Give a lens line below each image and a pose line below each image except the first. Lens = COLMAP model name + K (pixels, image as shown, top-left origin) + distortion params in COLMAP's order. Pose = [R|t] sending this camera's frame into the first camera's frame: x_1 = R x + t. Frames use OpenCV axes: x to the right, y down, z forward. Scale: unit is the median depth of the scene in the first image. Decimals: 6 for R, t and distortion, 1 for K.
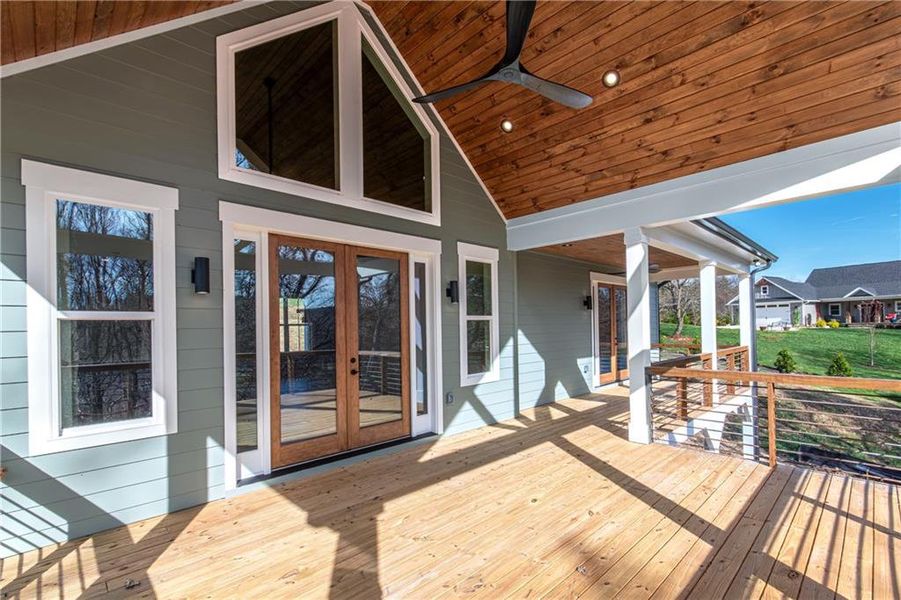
lens RADIAL K [[426.9, 0, 472.2], [0, 426.9, 323.9], [0, 0, 1]] dist [0.000999, 0.000153]
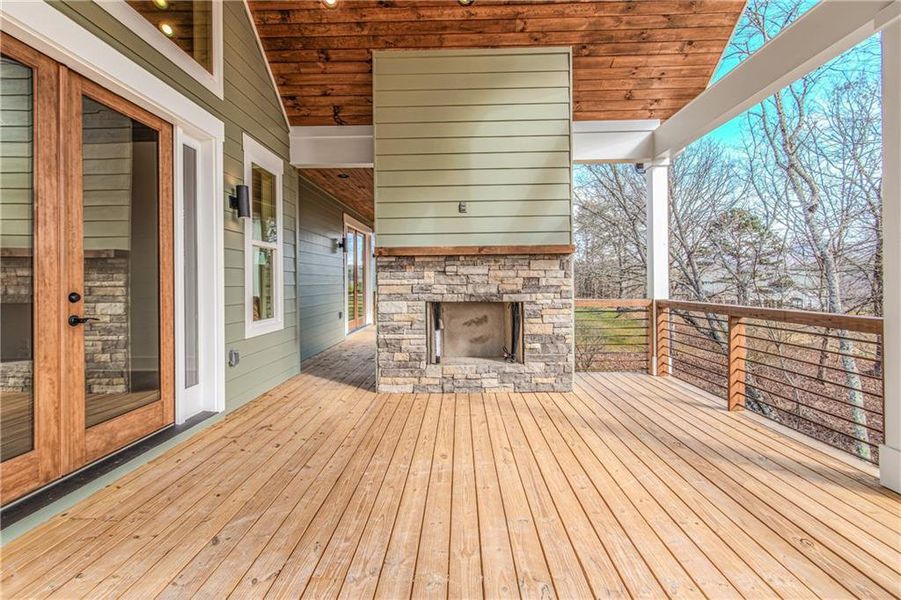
lens RADIAL K [[398.9, 0, 464.6], [0, 398.9, 281.5], [0, 0, 1]] dist [0.002763, 0.000086]
pose [[0.718988, 0.005993, 0.694997, -0.226169], [-0.000722, 0.999969, -0.007876, 0.057683], [-0.695023, 0.005161, 0.718969, 0.274463]]
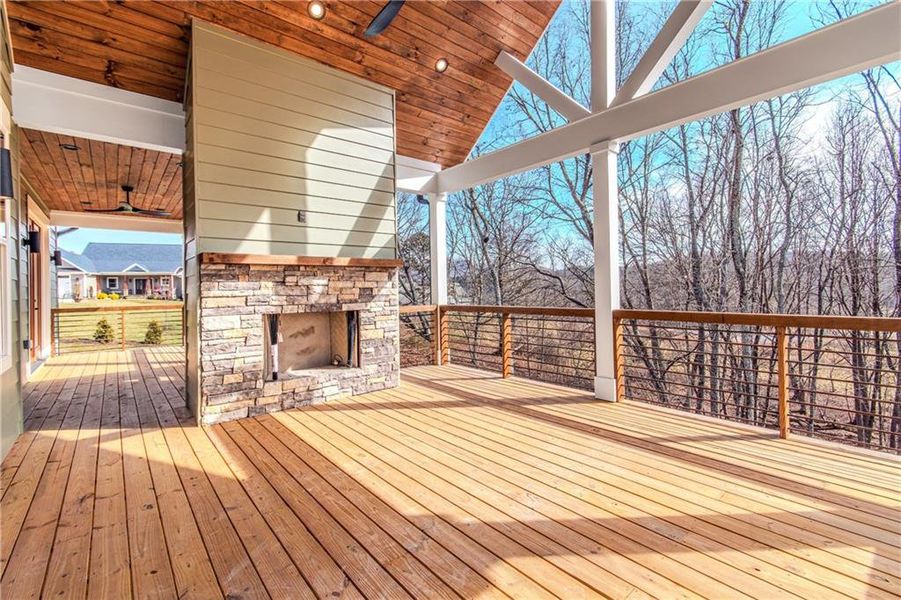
lens RADIAL K [[386.8, 0, 466.1], [0, 386.8, 287.0], [0, 0, 1]] dist [-0.000739, -0.000612]
pose [[0.080214, 0.015053, 0.996664, -0.393525], [0.014997, 0.999755, -0.016306, 0.058421], [-0.996665, 0.016255, 0.079969, 0.457909]]
